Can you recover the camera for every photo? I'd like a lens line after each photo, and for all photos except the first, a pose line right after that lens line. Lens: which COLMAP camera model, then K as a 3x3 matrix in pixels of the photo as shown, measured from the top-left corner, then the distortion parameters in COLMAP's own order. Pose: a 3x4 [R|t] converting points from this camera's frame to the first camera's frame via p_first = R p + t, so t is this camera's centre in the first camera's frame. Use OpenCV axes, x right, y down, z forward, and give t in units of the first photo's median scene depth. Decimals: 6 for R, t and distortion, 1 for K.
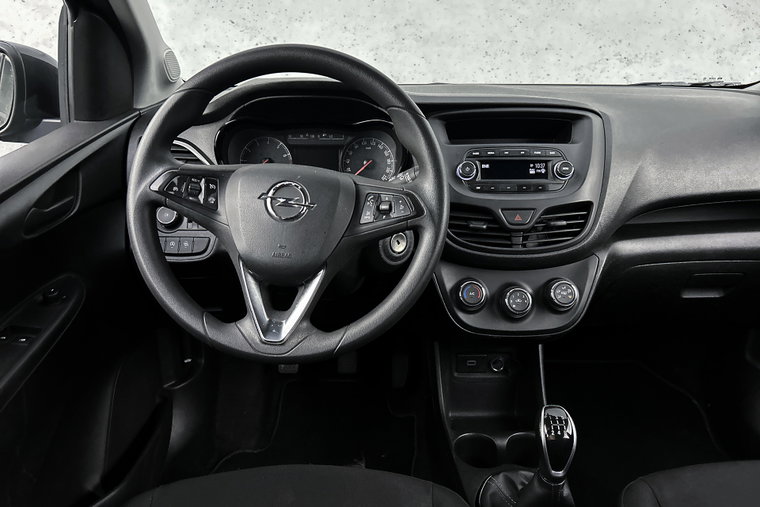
lens RADIAL K [[572.1, 0, 375.5], [0, 572.1, 252.6], [0, 0, 1]] dist [0.066113, -0.062532]
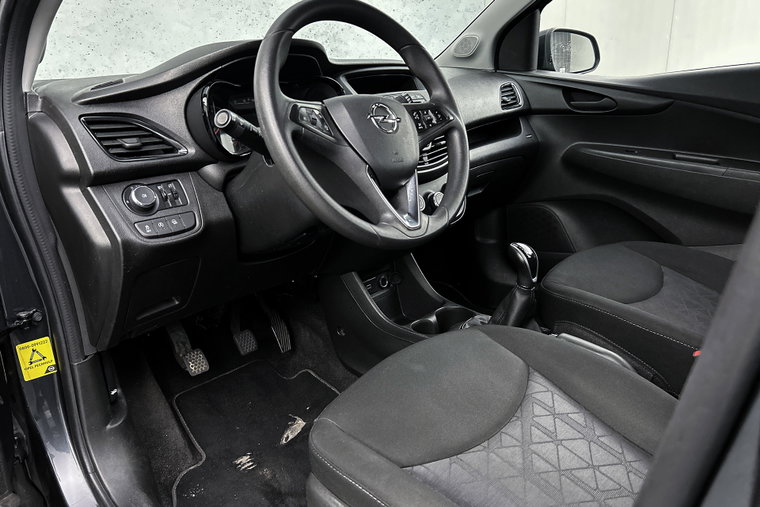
lens RADIAL K [[572.1, 0, 387.3], [0, 572.1, 258.2], [0, 0, 1]] dist [0.066113, -0.062532]
pose [[0.680923, -0.256908, 0.685815, -0.797322], [0.297047, 0.952847, 0.062010, 0.090339], [-0.669408, 0.161495, 0.725129, 0.108296]]
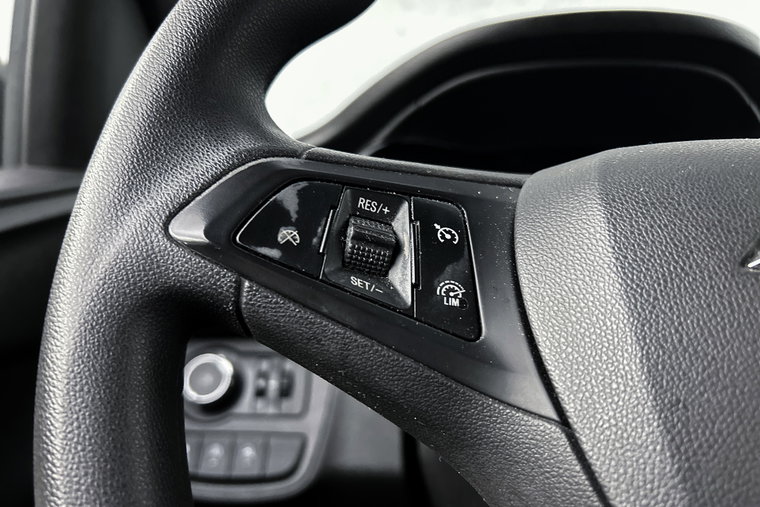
lens RADIAL K [[572.1, 0, 382.8], [0, 572.1, 256.8], [0, 0, 1]] dist [0.066113, -0.062532]
pose [[0.999210, -0.008584, -0.038805, -0.231178], [-0.002801, 0.958756, -0.284216, -0.033882], [0.039644, 0.284100, 0.957975, 0.611072]]
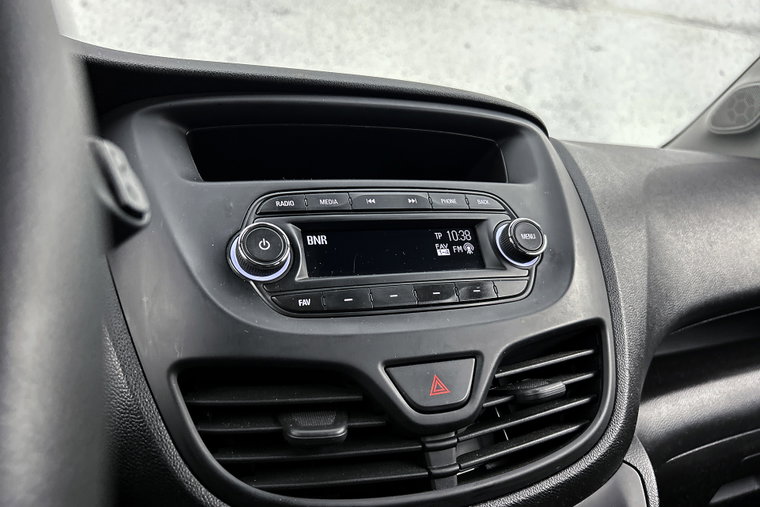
lens RADIAL K [[572.1, 0, 378.1], [0, 572.1, 257.1], [0, 0, 1]] dist [0.066113, -0.062532]
pose [[0.932072, -0.037018, 0.360376, 0.104174], [0.129815, 0.962834, -0.236851, -0.056993], [-0.338214, 0.267545, 0.902237, 0.690782]]
